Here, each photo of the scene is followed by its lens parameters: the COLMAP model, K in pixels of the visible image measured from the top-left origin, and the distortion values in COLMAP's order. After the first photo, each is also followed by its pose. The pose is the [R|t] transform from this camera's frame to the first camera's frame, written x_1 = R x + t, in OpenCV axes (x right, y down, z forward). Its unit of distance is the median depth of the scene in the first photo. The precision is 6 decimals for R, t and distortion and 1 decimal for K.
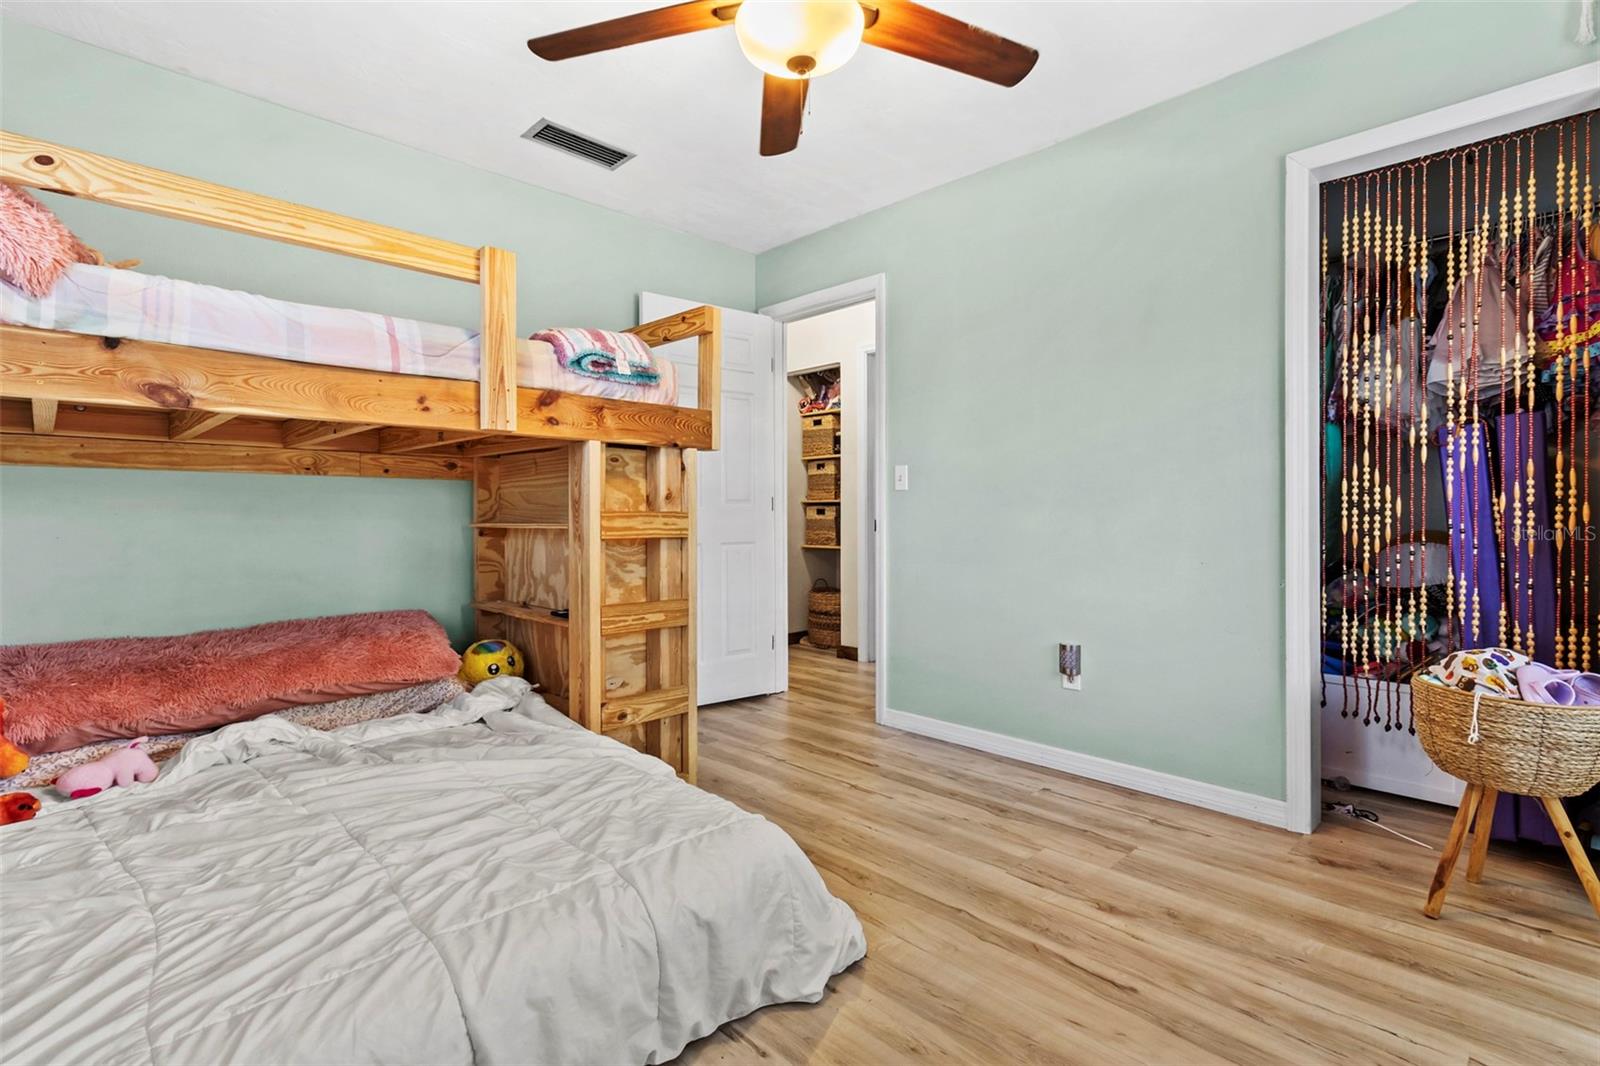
lens RADIAL K [[752.1, 0, 810.9], [0, 752.1, 524.1], [0, 0, 1]] dist [0.003029, -0.000548]
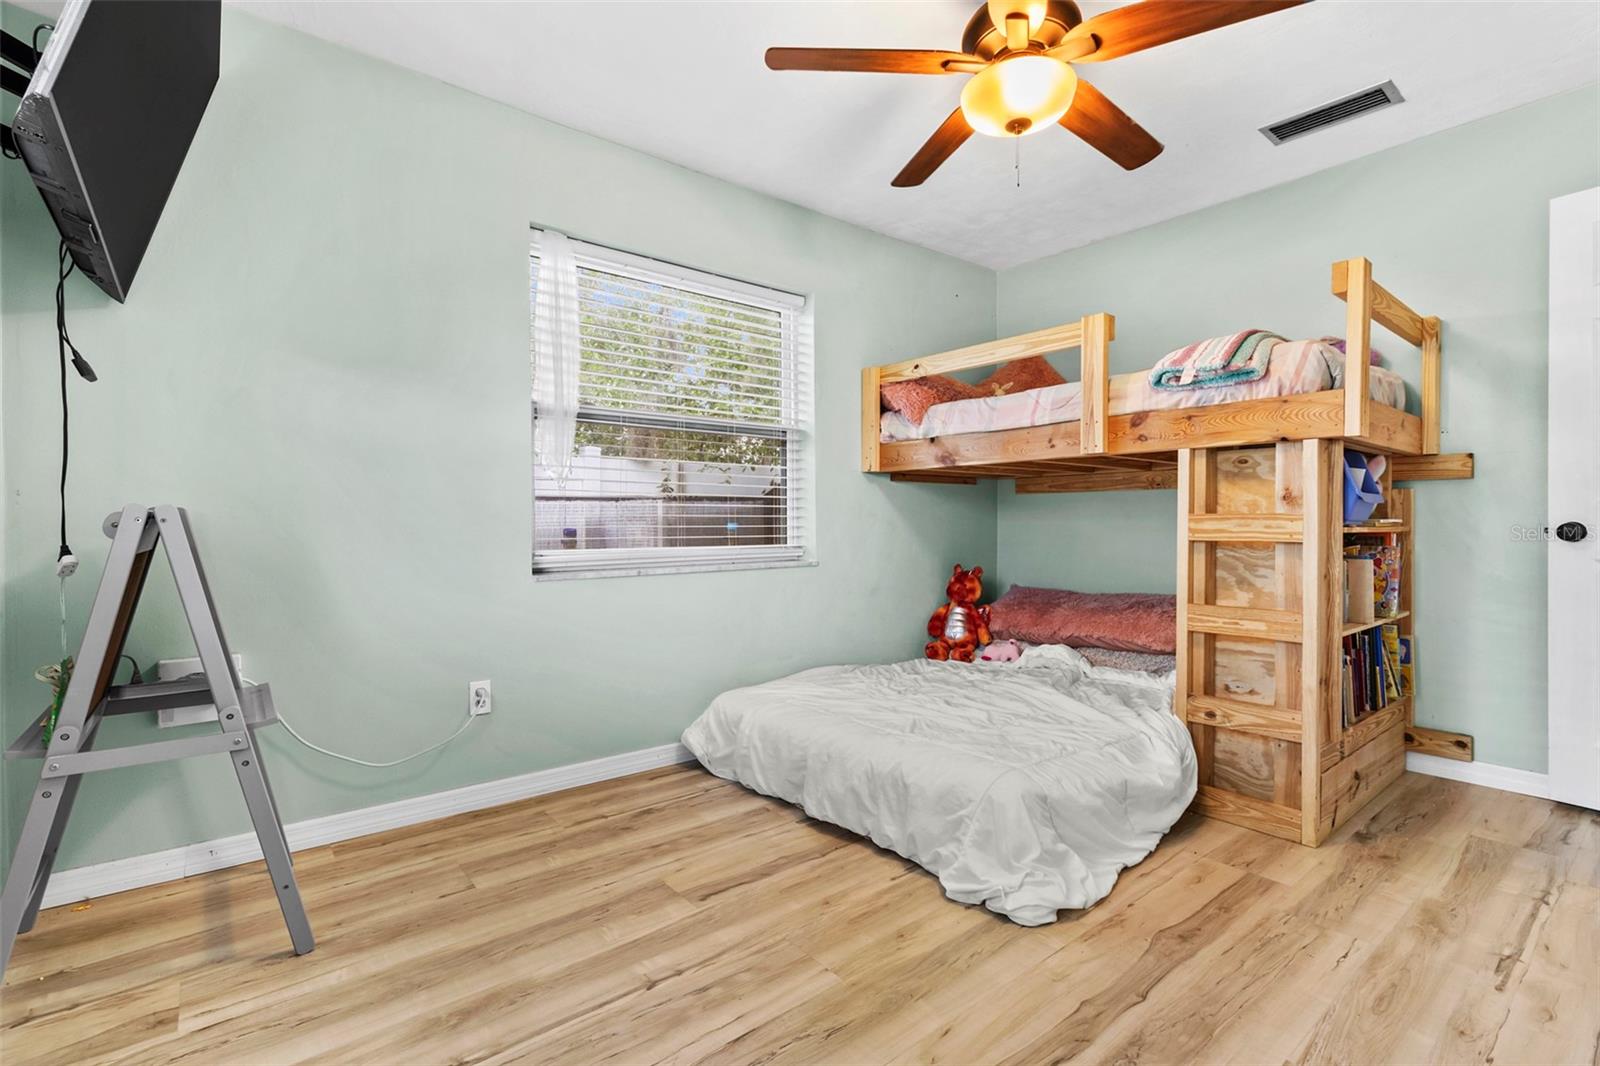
lens RADIAL K [[752.1, 0, 803.9], [0, 752.1, 530.6], [0, 0, 1]] dist [0.003029, -0.000548]
pose [[-0.102786, 0.012531, -0.994625, 0.876007], [-0.006038, 0.999894, 0.013222, -0.004869], [0.994685, 0.007364, -0.102699, 0.593650]]
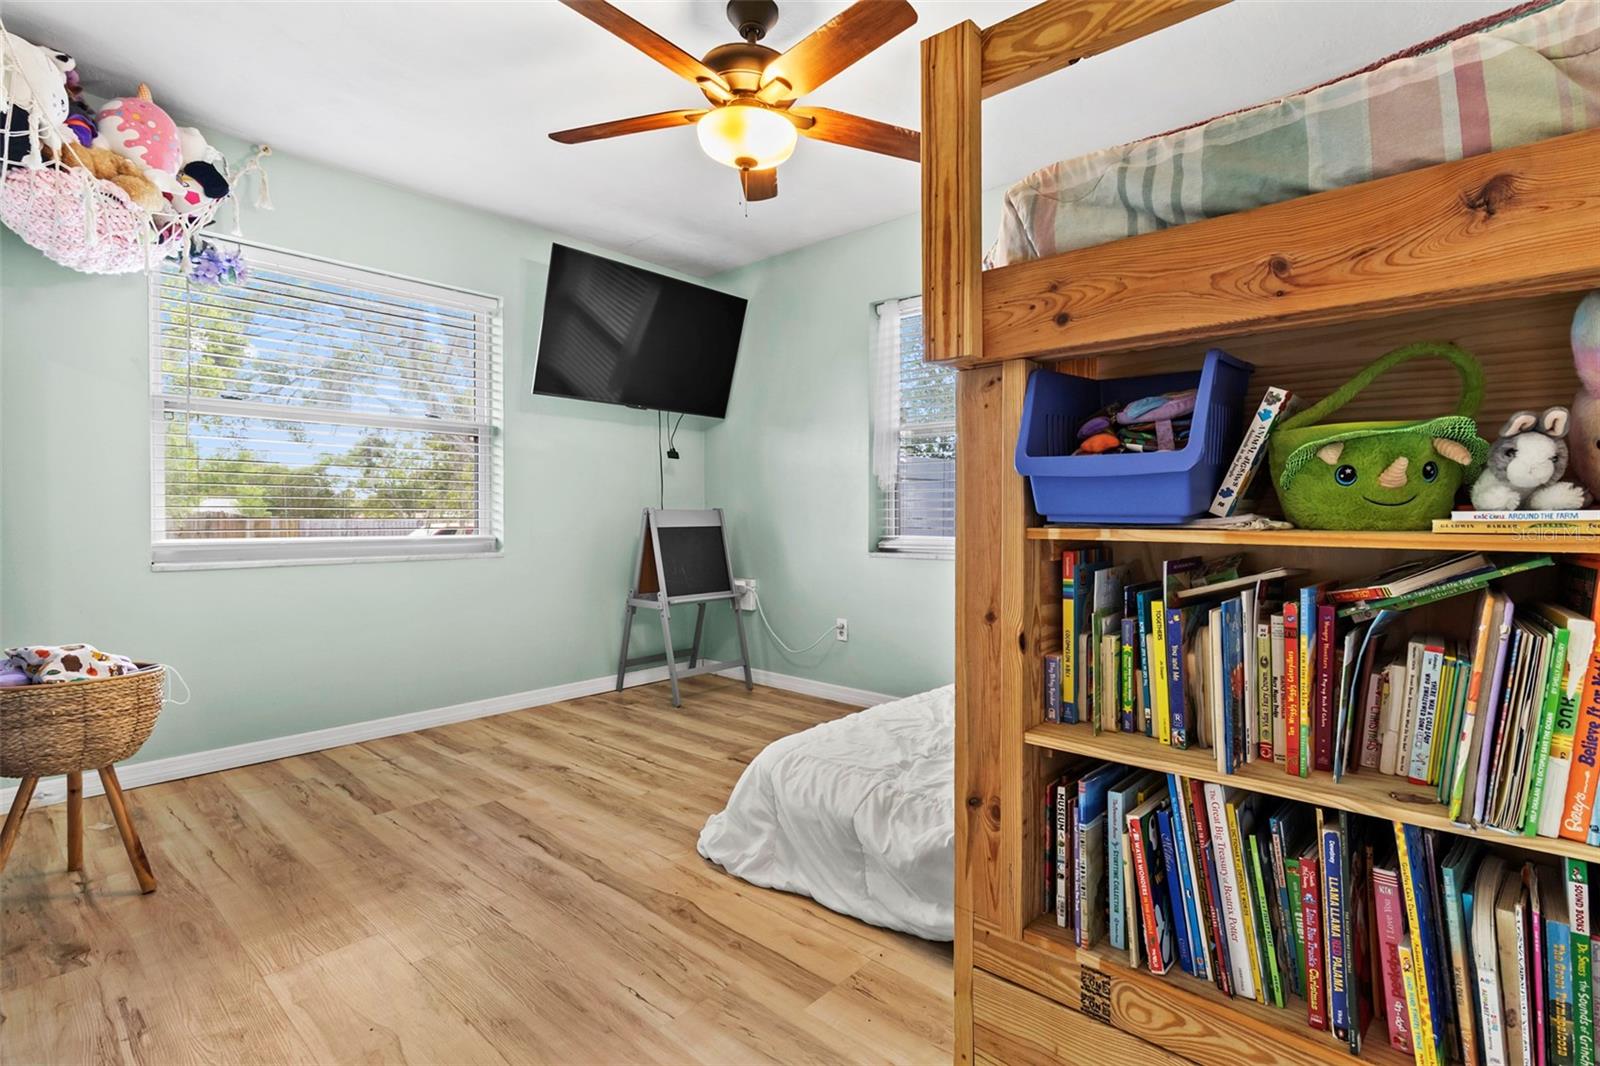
lens RADIAL K [[752.1, 0, 797.5], [0, 752.1, 527.4], [0, 0, 1]] dist [0.003029, -0.000548]
pose [[-0.999194, 0.001442, -0.040124, -0.034448], [0.000535, 0.999745, 0.022597, -0.009904], [0.040146, 0.022557, -0.998939, 1.723563]]
